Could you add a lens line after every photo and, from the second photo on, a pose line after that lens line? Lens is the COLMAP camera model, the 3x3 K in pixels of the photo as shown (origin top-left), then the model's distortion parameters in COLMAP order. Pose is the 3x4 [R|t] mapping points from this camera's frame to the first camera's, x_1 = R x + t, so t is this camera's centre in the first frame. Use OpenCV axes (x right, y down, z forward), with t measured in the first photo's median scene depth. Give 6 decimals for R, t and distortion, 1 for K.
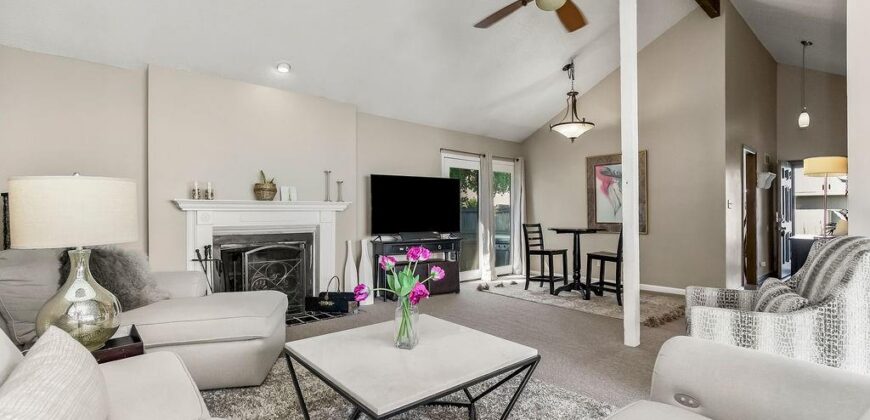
lens RADIAL K [[403.5, 0, 434.0], [0, 403.5, 211.2], [0, 0, 1]] dist [-0.014862, 0.003799]
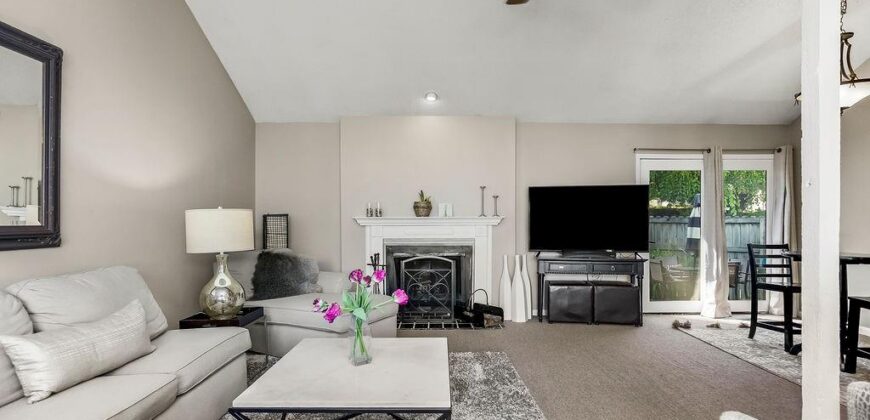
lens RADIAL K [[403.5, 0, 444.1], [0, 403.5, 227.4], [0, 0, 1]] dist [-0.014862, 0.003799]
pose [[0.755277, 0.008917, -0.655345, 0.310848], [0.003930, 0.999828, 0.018133, -0.013441], [0.655394, -0.016270, 0.755112, 0.143325]]
